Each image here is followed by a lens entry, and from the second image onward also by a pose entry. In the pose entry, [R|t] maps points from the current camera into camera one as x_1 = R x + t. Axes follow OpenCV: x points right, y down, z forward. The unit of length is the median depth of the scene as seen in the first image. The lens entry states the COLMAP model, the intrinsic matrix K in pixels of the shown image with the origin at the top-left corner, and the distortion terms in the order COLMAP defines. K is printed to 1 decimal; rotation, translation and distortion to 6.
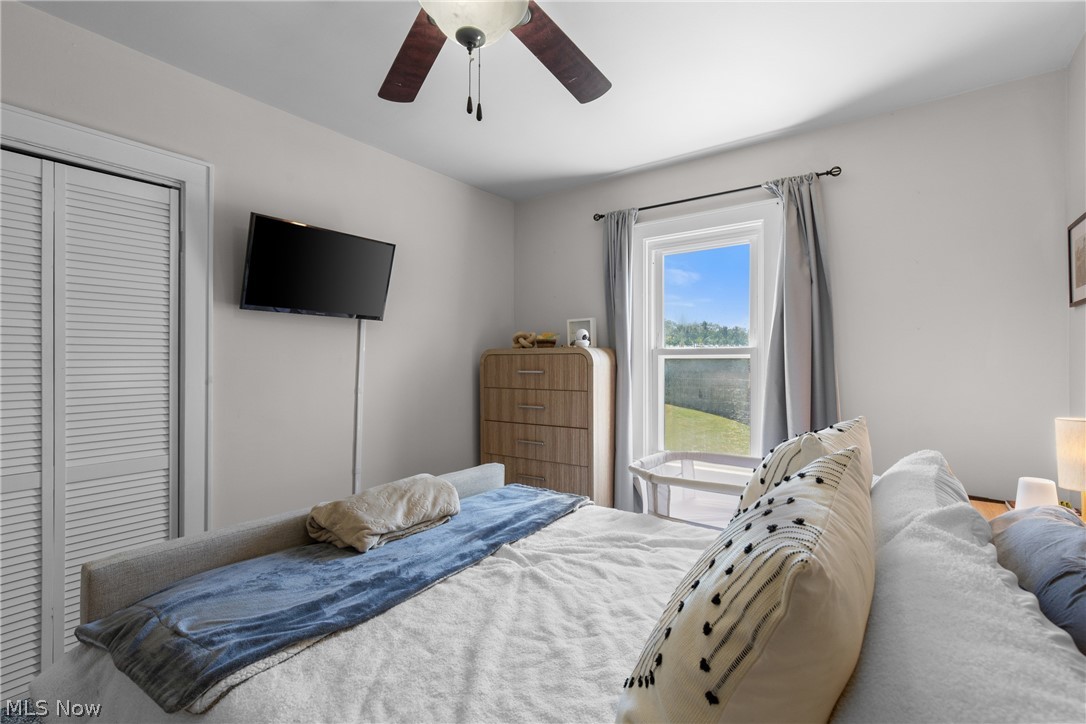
lens RADIAL K [[494.0, 0, 547.4], [0, 494.0, 362.2], [0, 0, 1]] dist [0.004186, -0.000366]
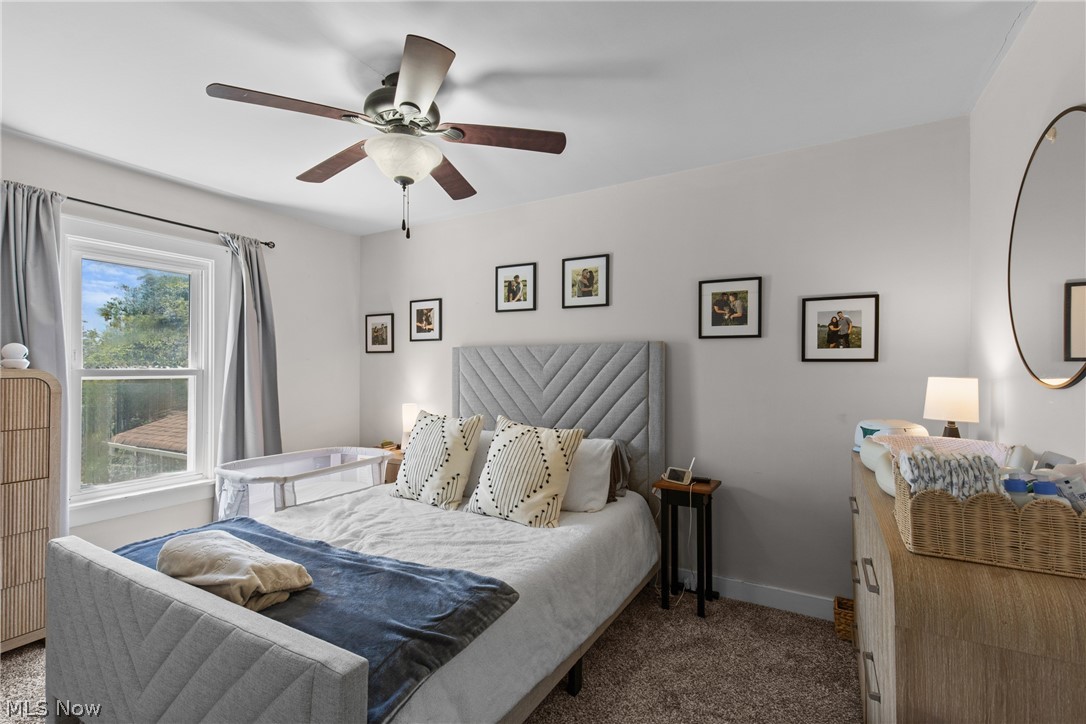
lens RADIAL K [[494.0, 0, 546.3], [0, 494.0, 364.3], [0, 0, 1]] dist [0.004186, -0.000366]
pose [[-0.117853, 0.007136, 0.993005, -1.386642], [-0.011145, 0.999902, -0.008508, -0.070549], [-0.992968, -0.012070, -0.117762, 0.603711]]
